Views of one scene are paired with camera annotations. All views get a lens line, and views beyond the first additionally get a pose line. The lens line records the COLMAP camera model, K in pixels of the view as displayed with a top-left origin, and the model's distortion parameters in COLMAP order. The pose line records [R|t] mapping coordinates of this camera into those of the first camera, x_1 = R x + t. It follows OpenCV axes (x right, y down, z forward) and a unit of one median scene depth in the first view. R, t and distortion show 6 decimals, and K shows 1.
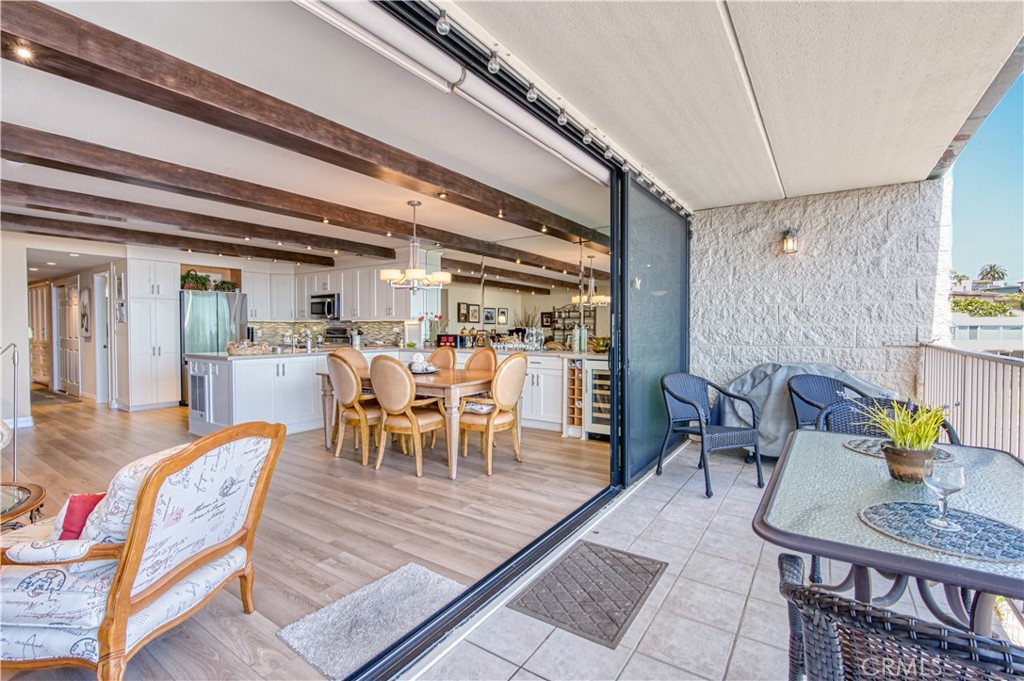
lens RADIAL K [[453.5, 0, 517.0], [0, 453.5, 335.2], [0, 0, 1]] dist [0.001346, -0.011134]
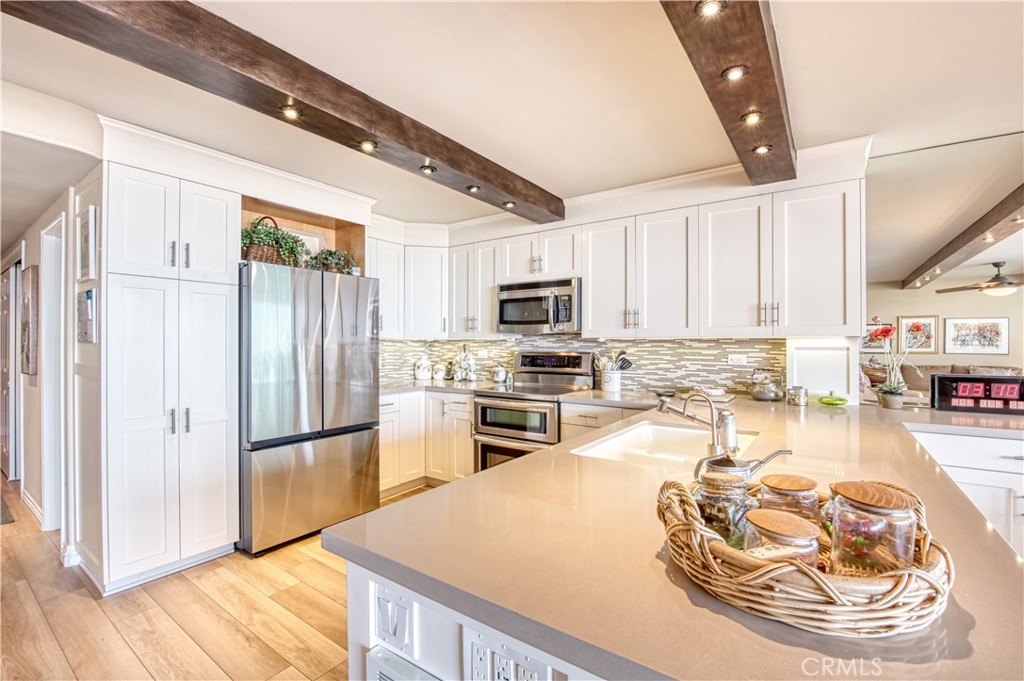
lens RADIAL K [[440.1, 0, 512.0], [0, 440.1, 340.5], [0, 0, 1]] dist [-0.014946, -0.000274]
pose [[0.999658, -0.000382, -0.026147, -0.514780], [-0.000244, 0.999714, -0.023926, -0.021907], [0.026148, 0.023924, 0.999372, 0.646616]]
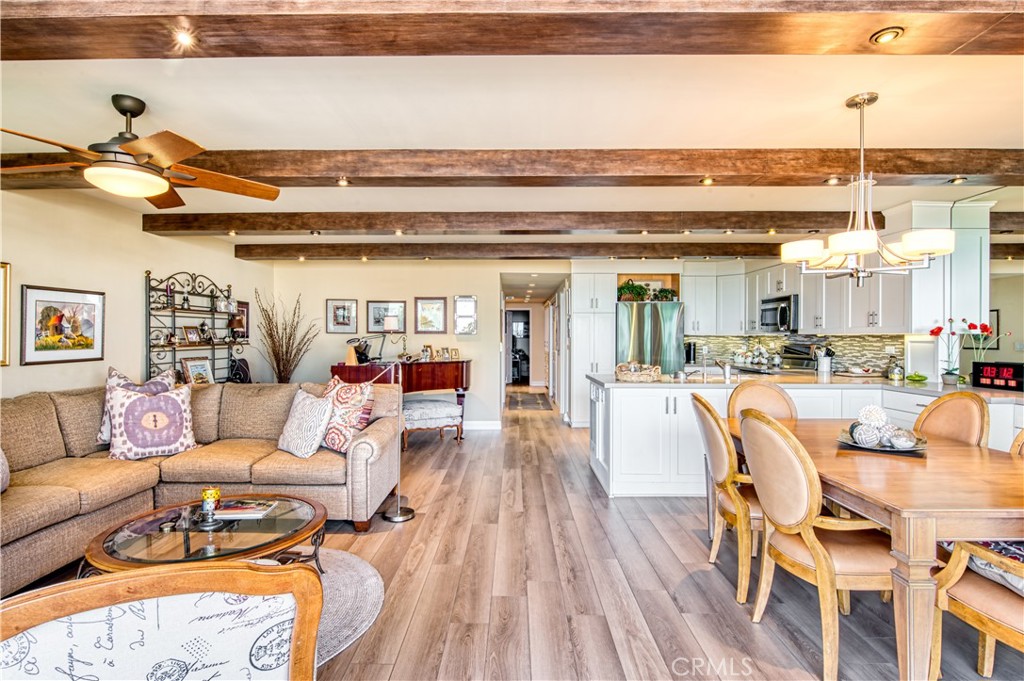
lens RADIAL K [[515.9, 0, 511.1], [0, 515.9, 337.6], [0, 0, 1]] dist [-0.011608, -0.000142]
pose [[0.549341, 0.001707, -0.835597, 0.019217], [-0.017772, 0.999796, -0.009642, -0.013980], [0.835410, 0.020147, 0.549259, 0.250761]]
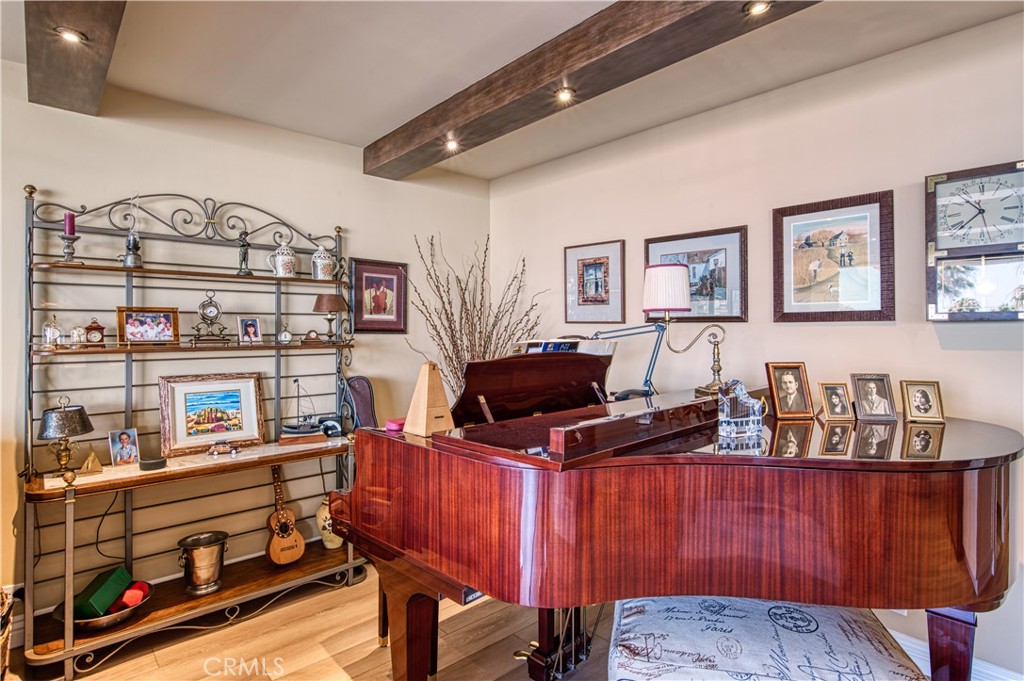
lens RADIAL K [[515.9, 0, 511.1], [0, 515.9, 337.6], [0, 0, 1]] dist [-0.011608, -0.000142]
pose [[-0.252834, 0.011246, -0.967444, -0.596657], [-0.020858, 0.999637, 0.017071, -0.020428], [0.967285, 0.024495, -0.252507, 0.584280]]
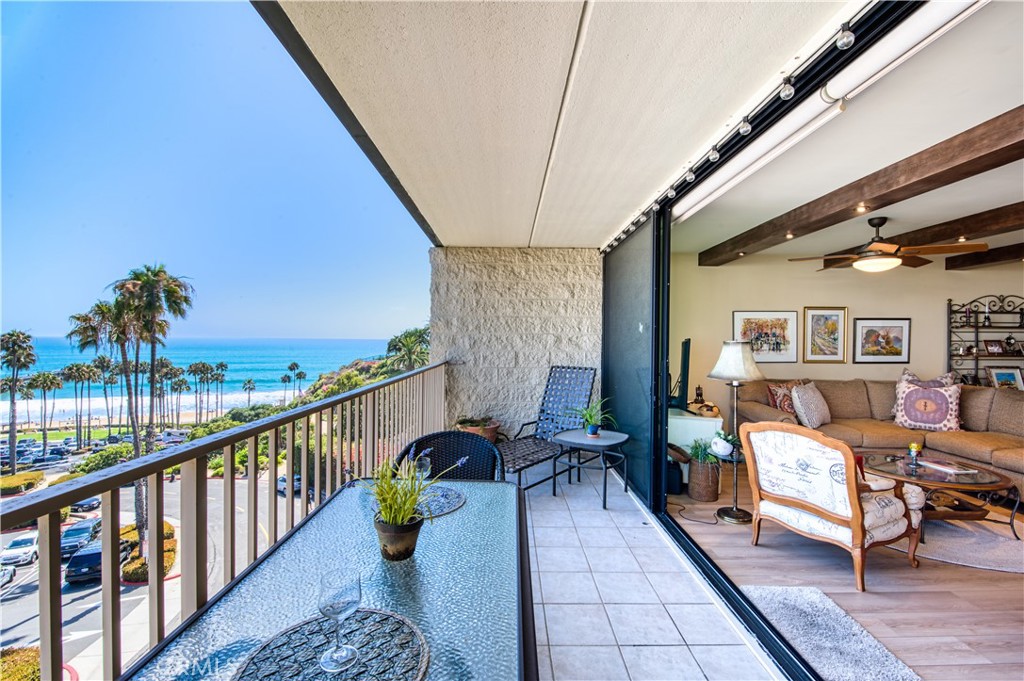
lens RADIAL K [[440.1, 0, 512.0], [0, 440.1, 340.5], [0, 0, 1]] dist [-0.014946, -0.000274]
pose [[-0.824683, -0.005149, -0.565571, 0.267132], [-0.020253, 0.999586, 0.020430, -0.027011], [0.565232, 0.028303, -0.824446, 0.419795]]
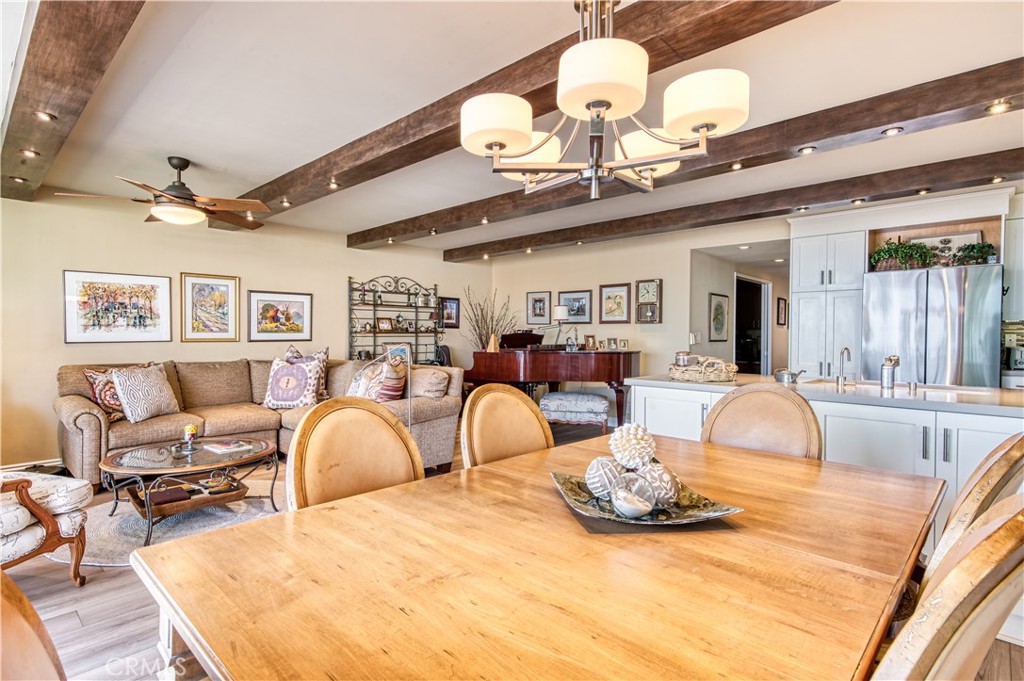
lens RADIAL K [[517.7, 0, 505.3], [0, 517.7, 344.6], [0, 0, 1]] dist [0.022250, 0.000149]
pose [[-0.176183, 0.017031, -0.984210, 0.053256], [-0.025019, 0.999450, 0.021774, -0.005850], [0.984039, 0.028460, -0.175660, 0.665463]]
